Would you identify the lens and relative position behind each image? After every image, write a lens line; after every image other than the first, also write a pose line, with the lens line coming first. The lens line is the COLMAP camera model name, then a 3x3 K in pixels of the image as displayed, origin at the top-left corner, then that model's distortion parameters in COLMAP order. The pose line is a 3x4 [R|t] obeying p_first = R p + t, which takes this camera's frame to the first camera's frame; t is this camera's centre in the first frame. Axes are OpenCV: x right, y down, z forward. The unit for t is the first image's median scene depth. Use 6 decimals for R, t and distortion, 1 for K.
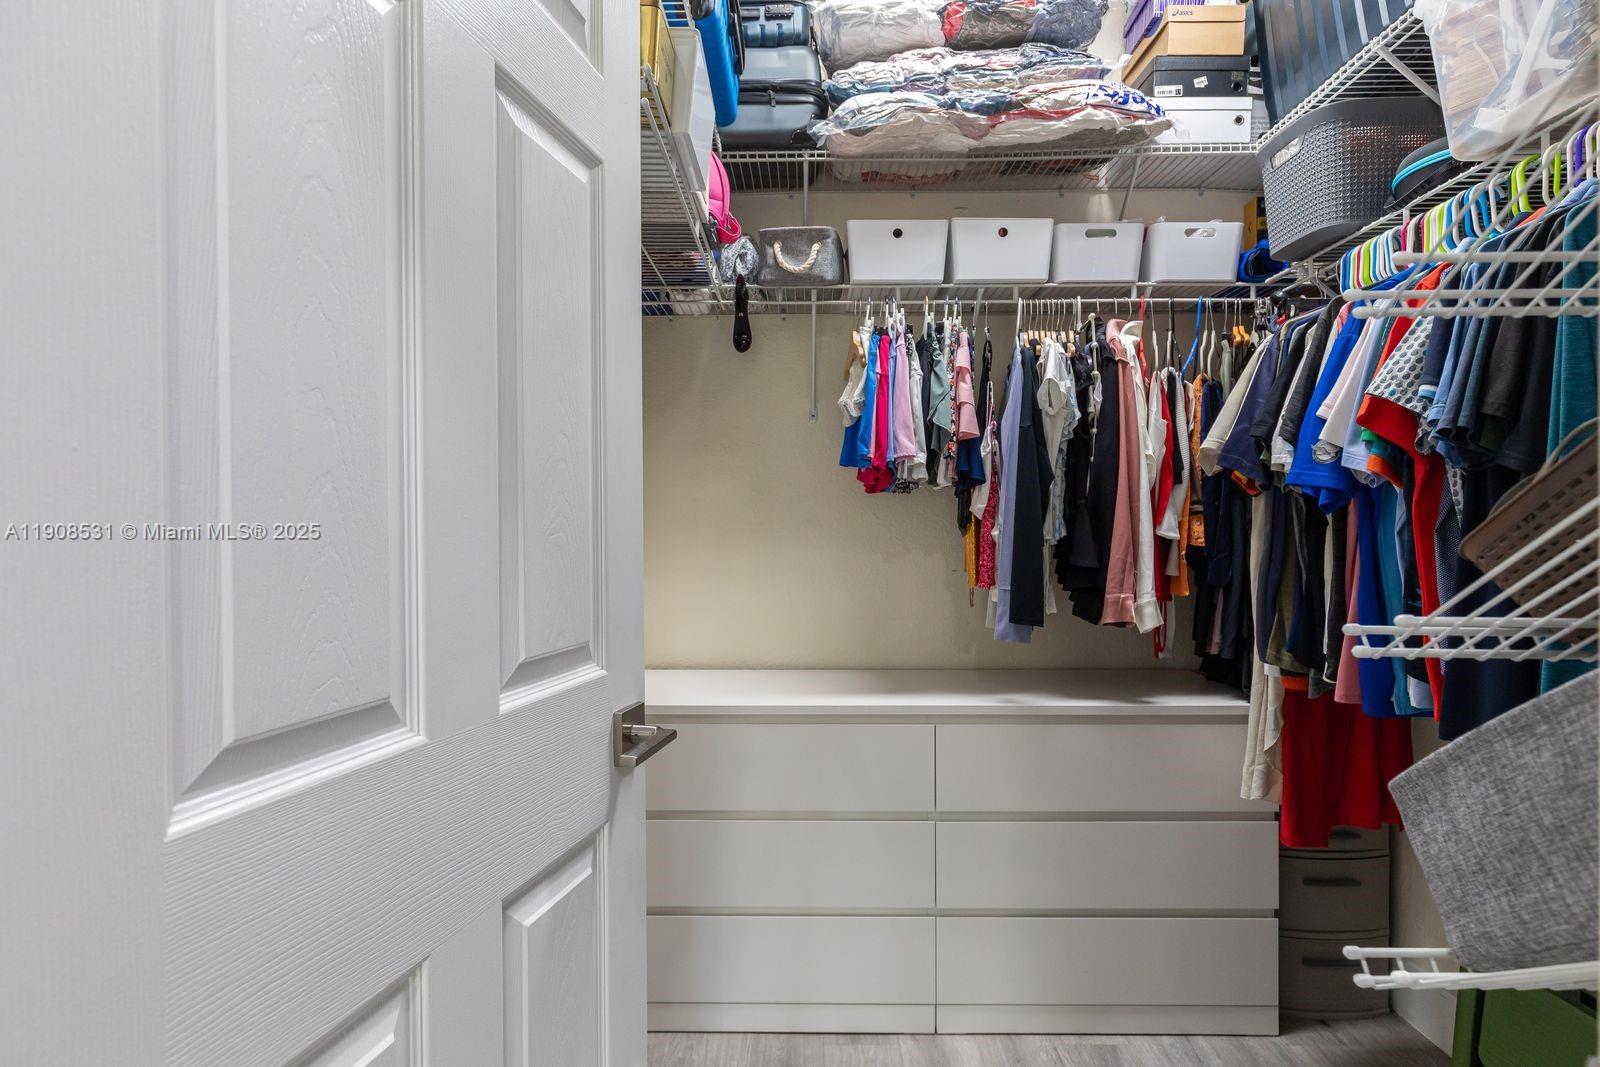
lens RADIAL K [[816.6, 0, 807.8], [0, 816.6, 532.7], [0, 0, 1]] dist [-0.000270, -0.000002]
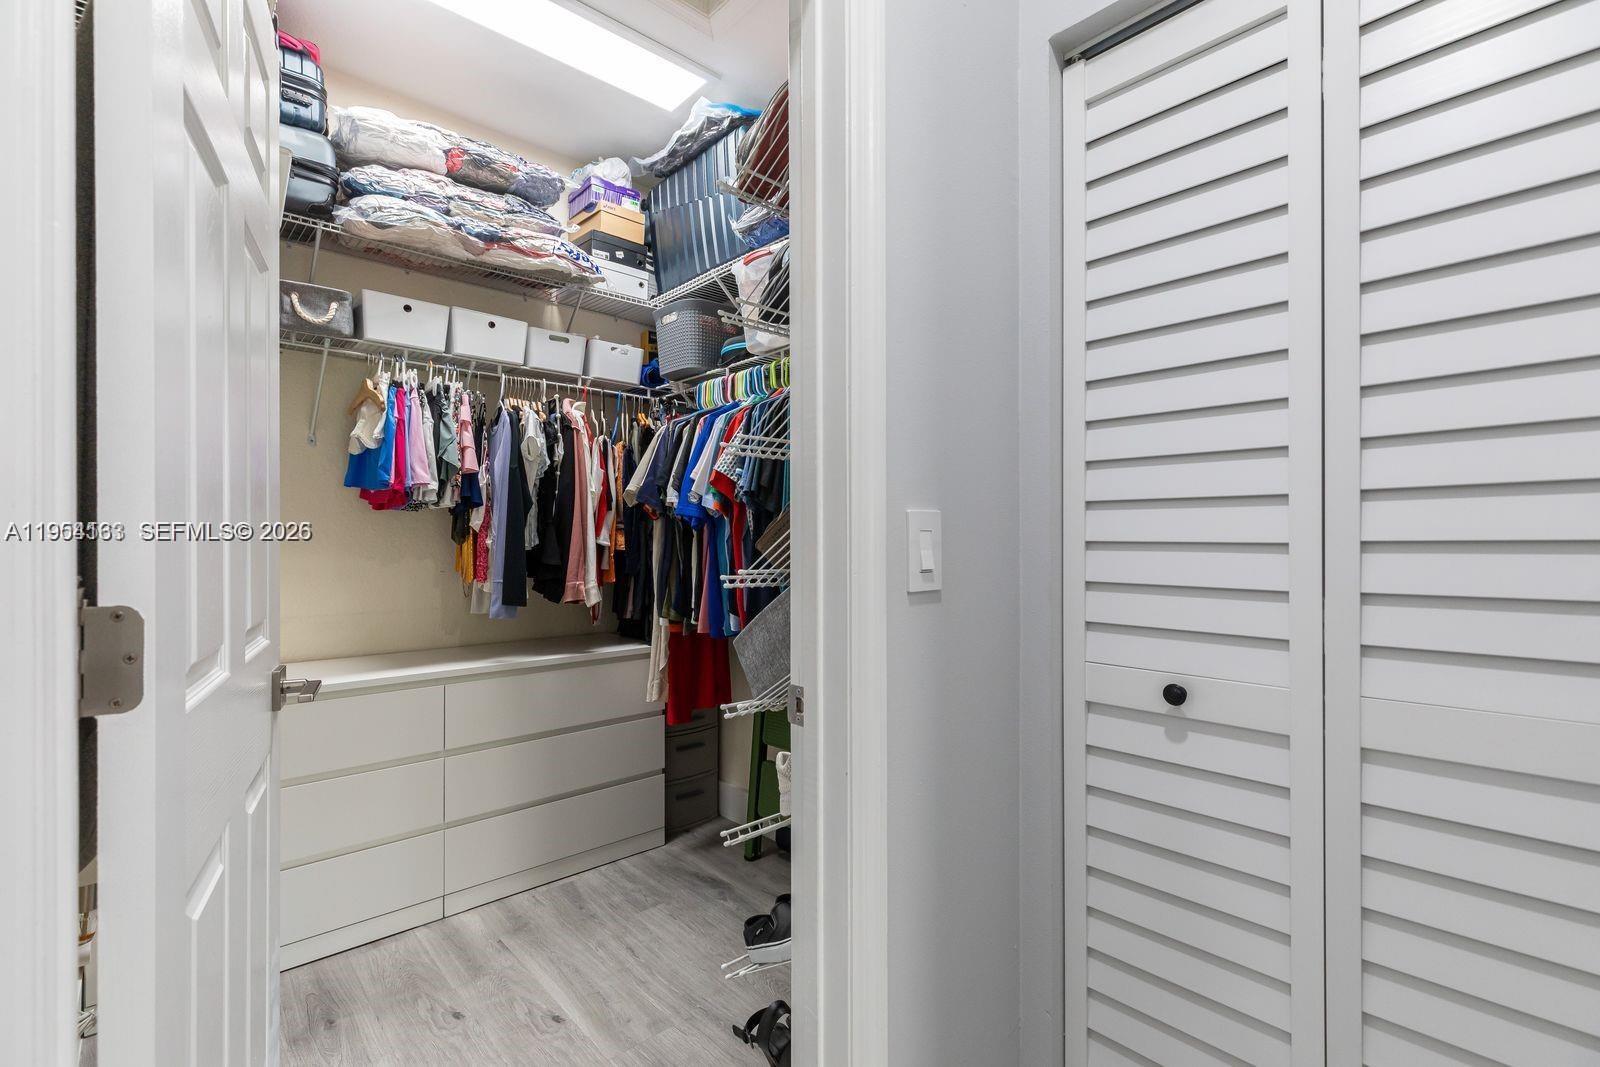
lens RADIAL K [[727.8, 0, 800.8], [0, 727.8, 537.0], [0, 0, 1]] dist [-0.002161, -0.000128]
pose [[0.729478, 0.005164, 0.683985, -0.231352], [0.002202, 0.999949, -0.009899, 0.005355], [-0.684001, 0.008727, 0.729429, -0.267782]]
